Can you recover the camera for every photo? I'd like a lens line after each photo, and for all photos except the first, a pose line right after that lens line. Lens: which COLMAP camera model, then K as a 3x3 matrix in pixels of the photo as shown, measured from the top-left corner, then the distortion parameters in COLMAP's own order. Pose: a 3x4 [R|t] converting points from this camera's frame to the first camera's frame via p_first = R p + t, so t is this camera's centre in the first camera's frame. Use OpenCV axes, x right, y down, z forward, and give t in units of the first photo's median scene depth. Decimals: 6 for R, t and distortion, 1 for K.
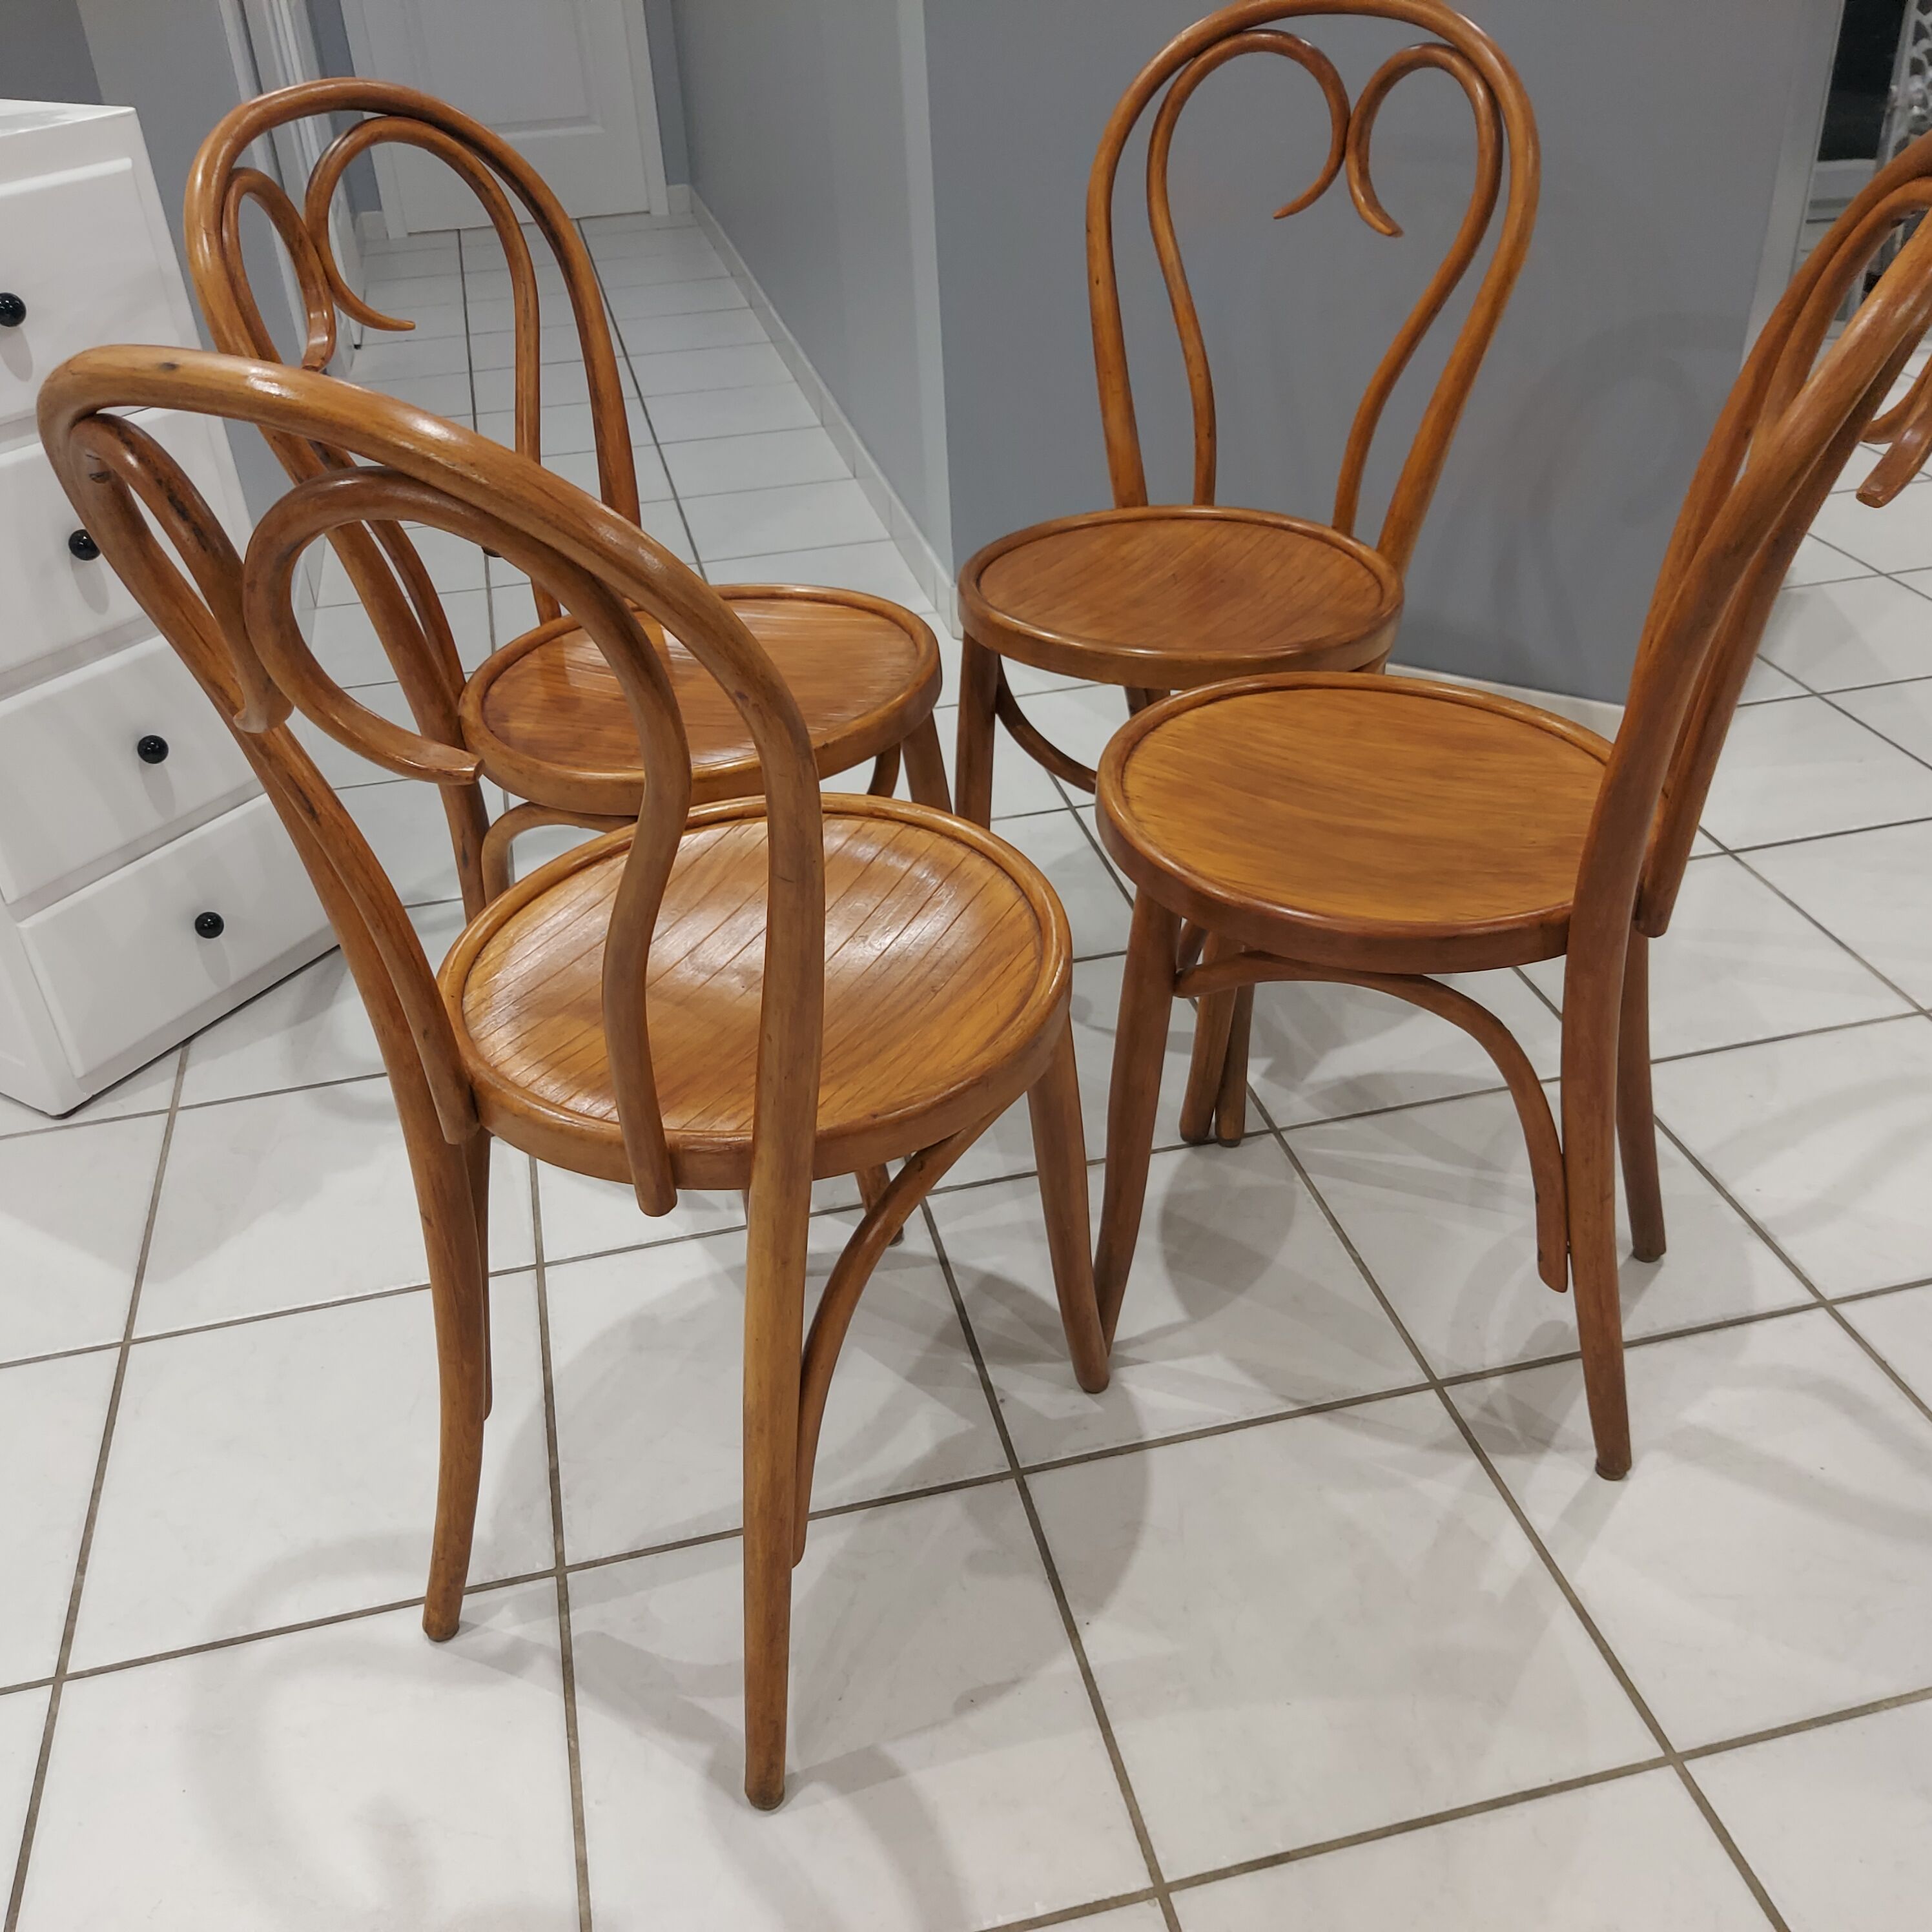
lens RADIAL K [[1823.0, 0, 947.8], [0, 1823.0, 978.1], [0, 0, 1]] dist [0.029903, 0.000000]
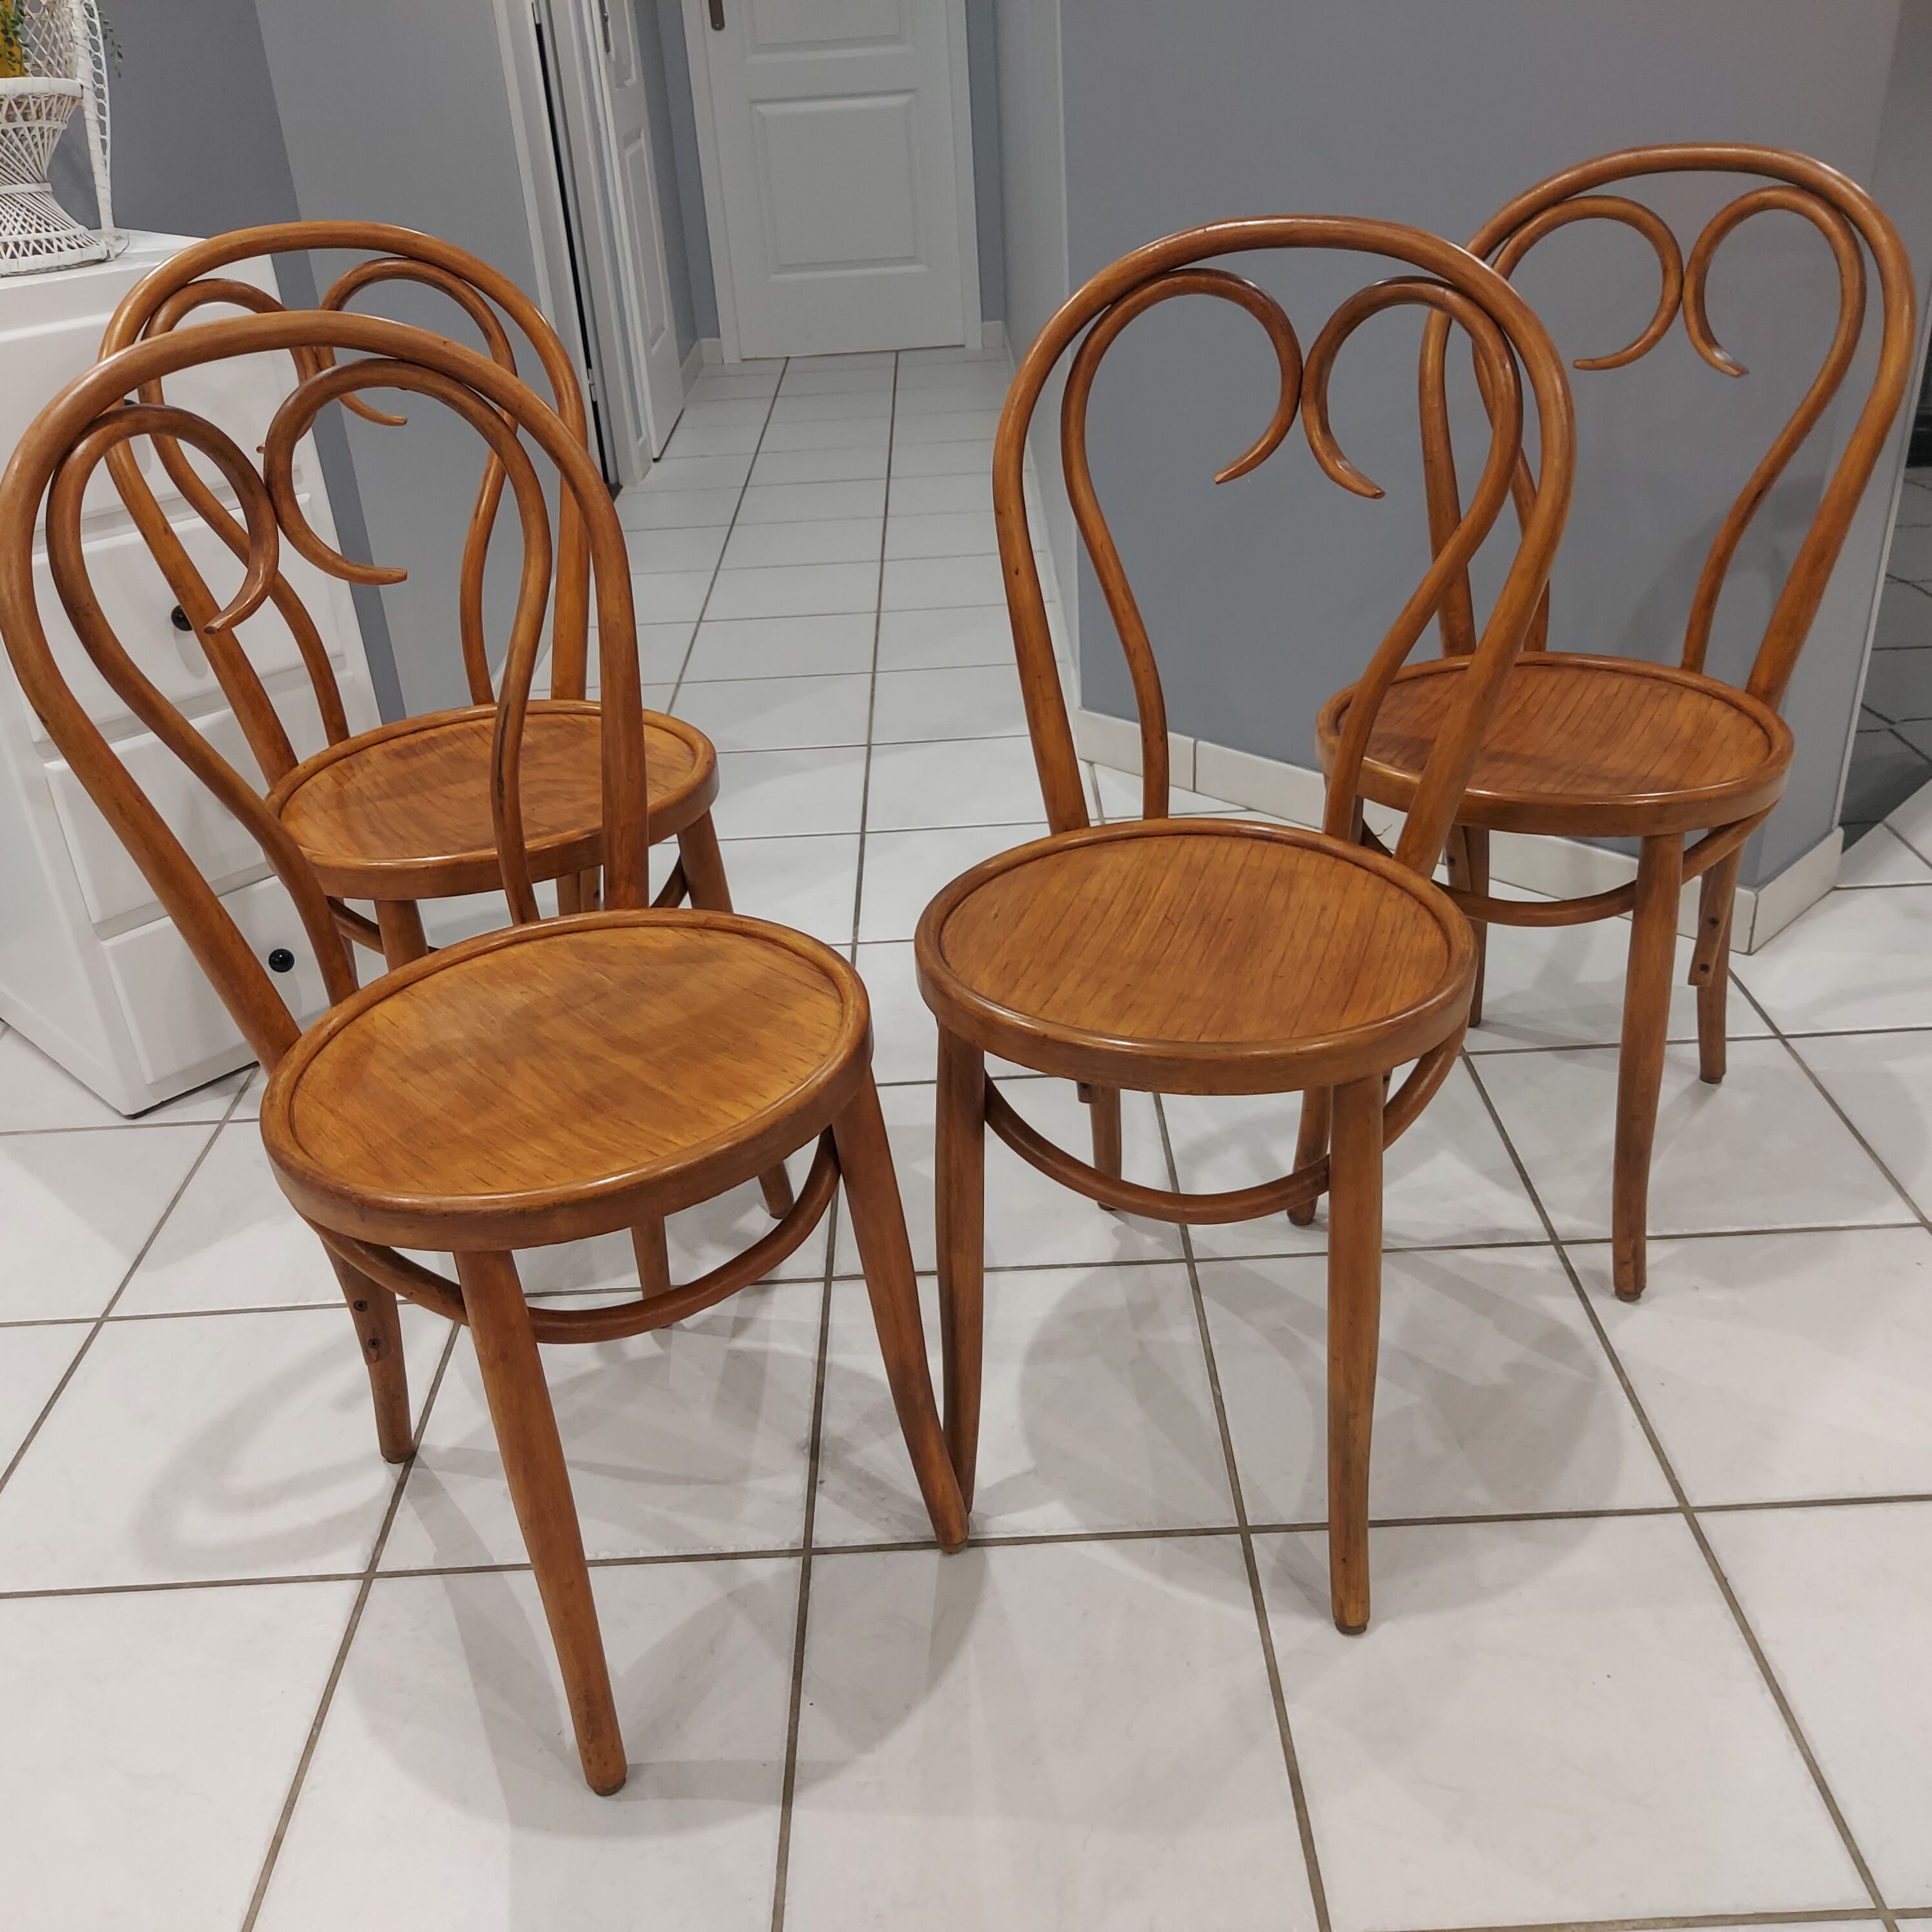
lens RADIAL K [[1823.0, 0, 957.2], [0, 1823.0, 974.8], [0, 0, 1]] dist [0.029903, 0.000000]
pose [[0.976623, 0.094242, -0.193199, 0.233639], [-0.106435, 0.992868, -0.053709, -0.004946], [0.186760, 0.073017, 0.979688, -0.015313]]
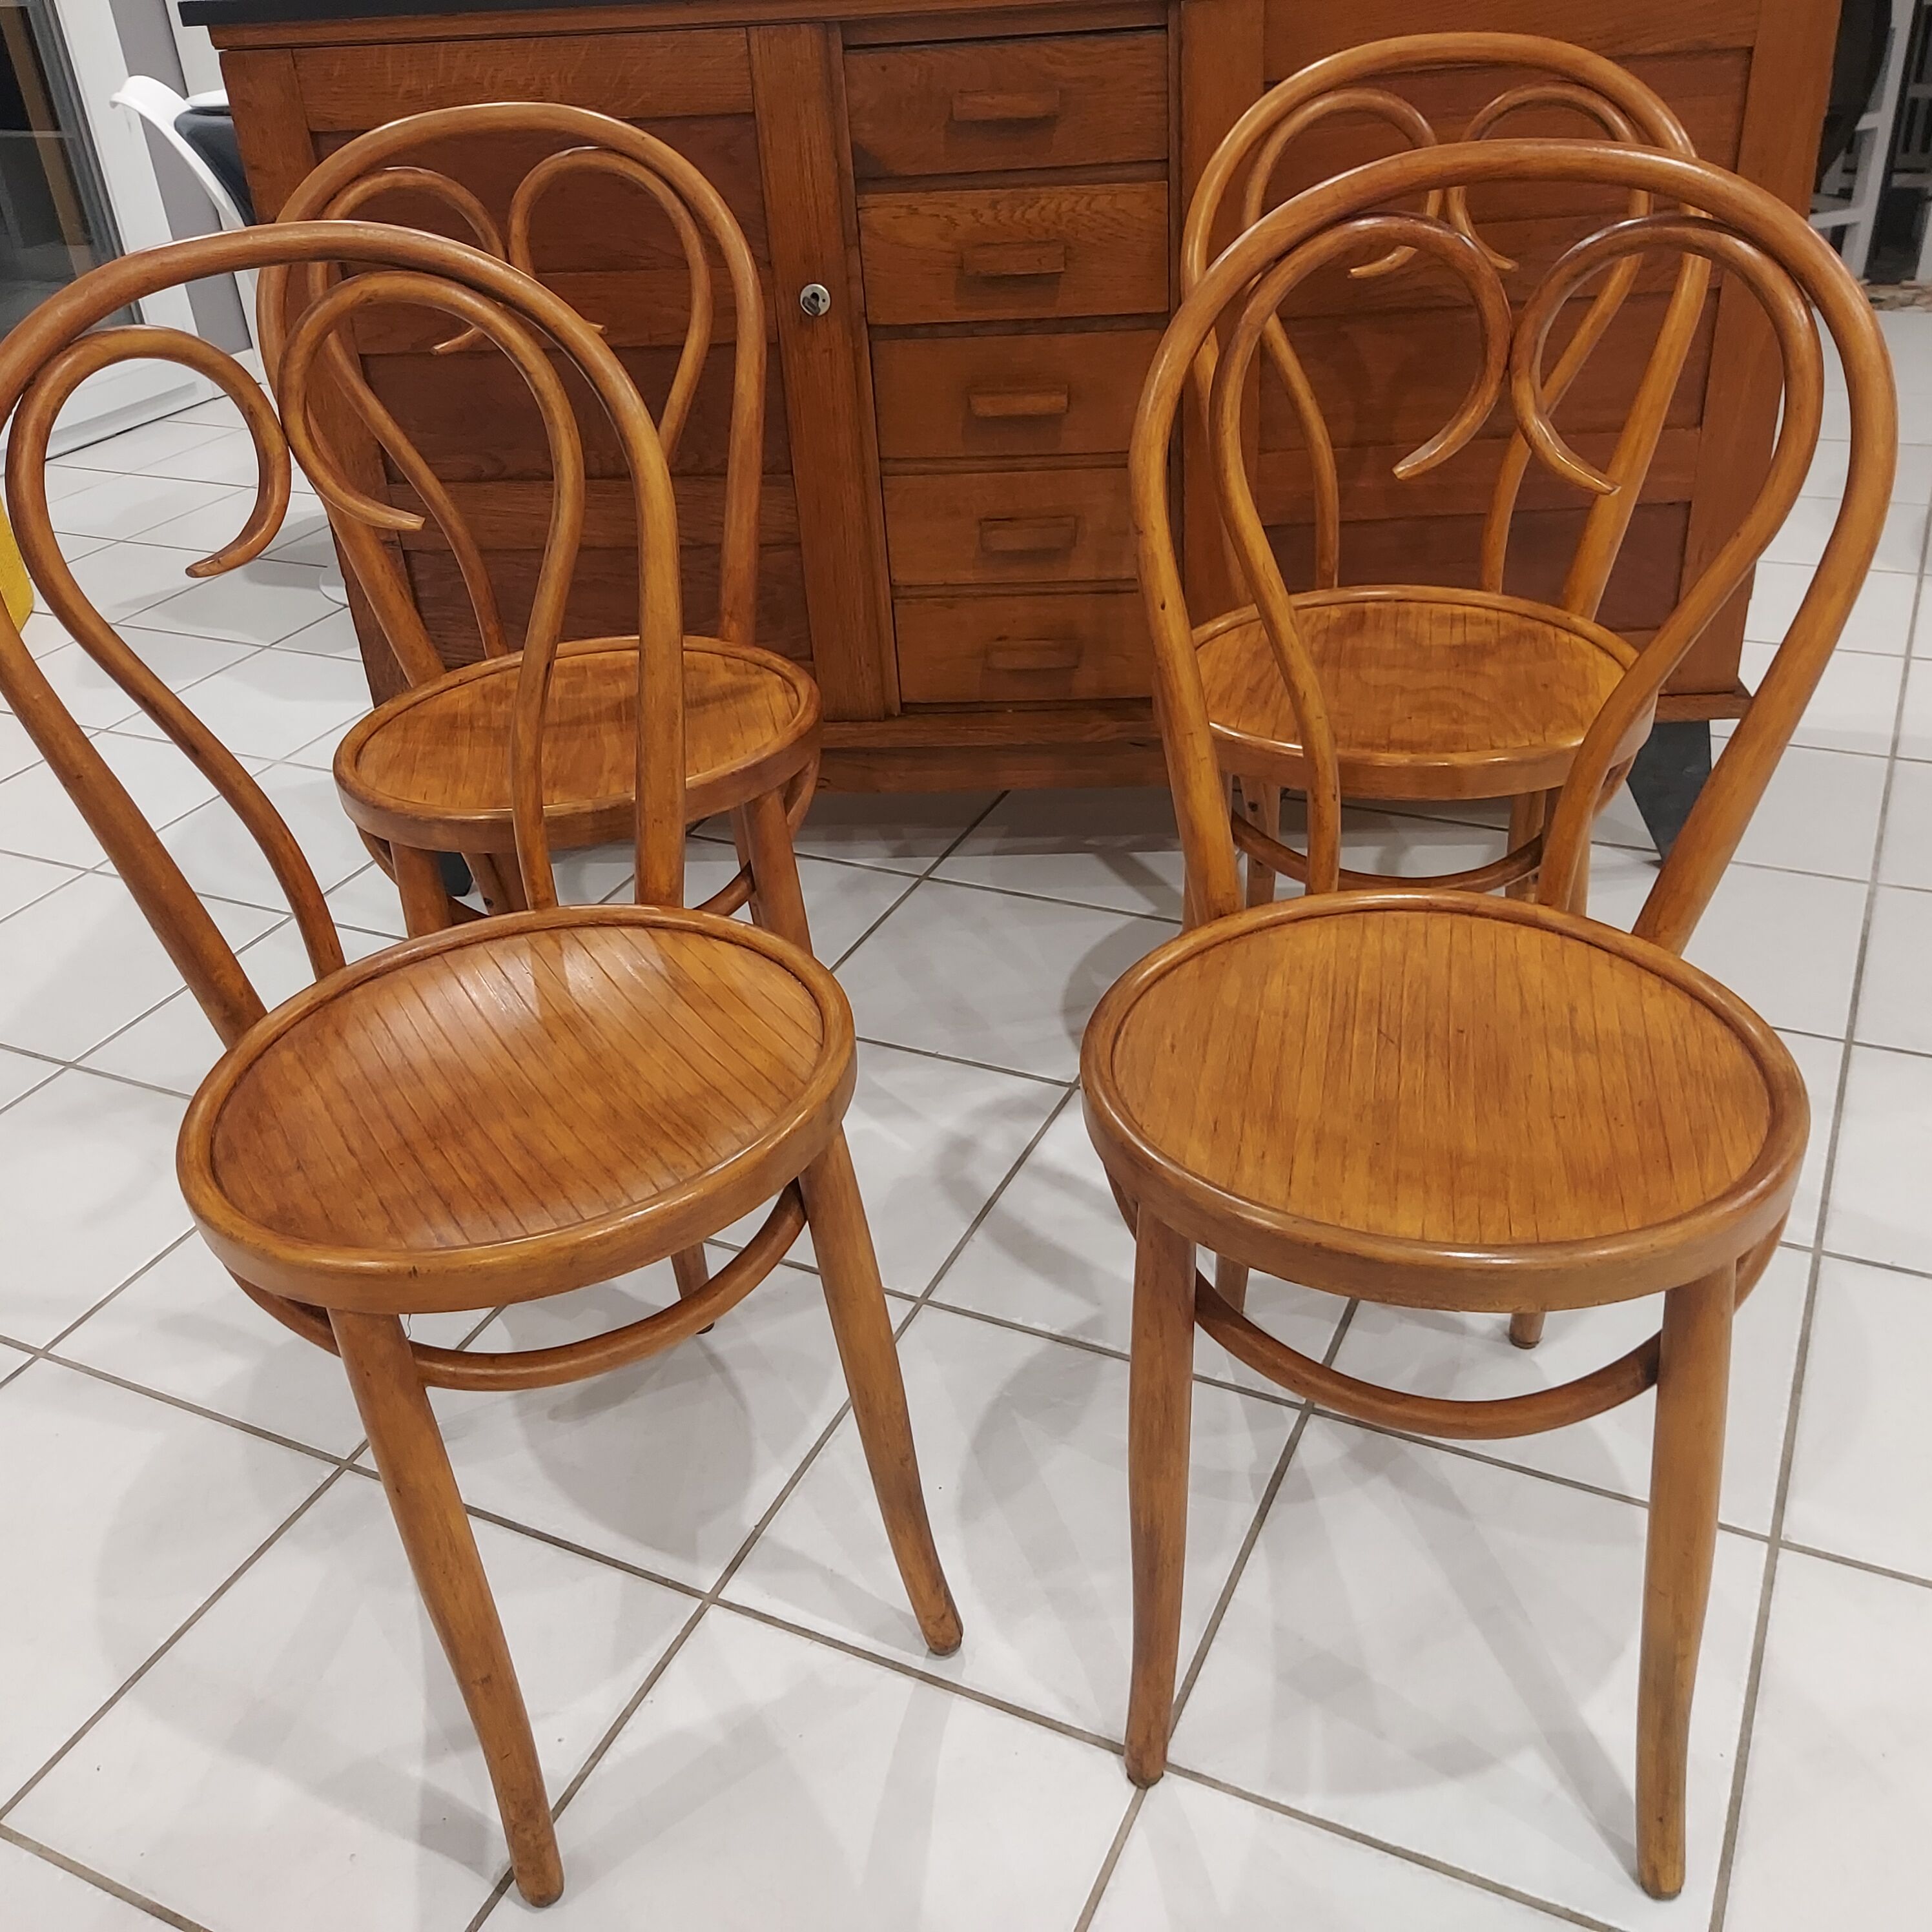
lens RADIAL K [[1823.0, 0, 957.2], [0, 1823.0, 970.8], [0, 0, 1]] dist [0.029903, 0.000000]
pose [[0.993706, 0.038030, -0.105364, 0.083877], [-0.039595, 0.999134, -0.012798, -0.091134], [0.104786, 0.016889, 0.994351, 0.129541]]
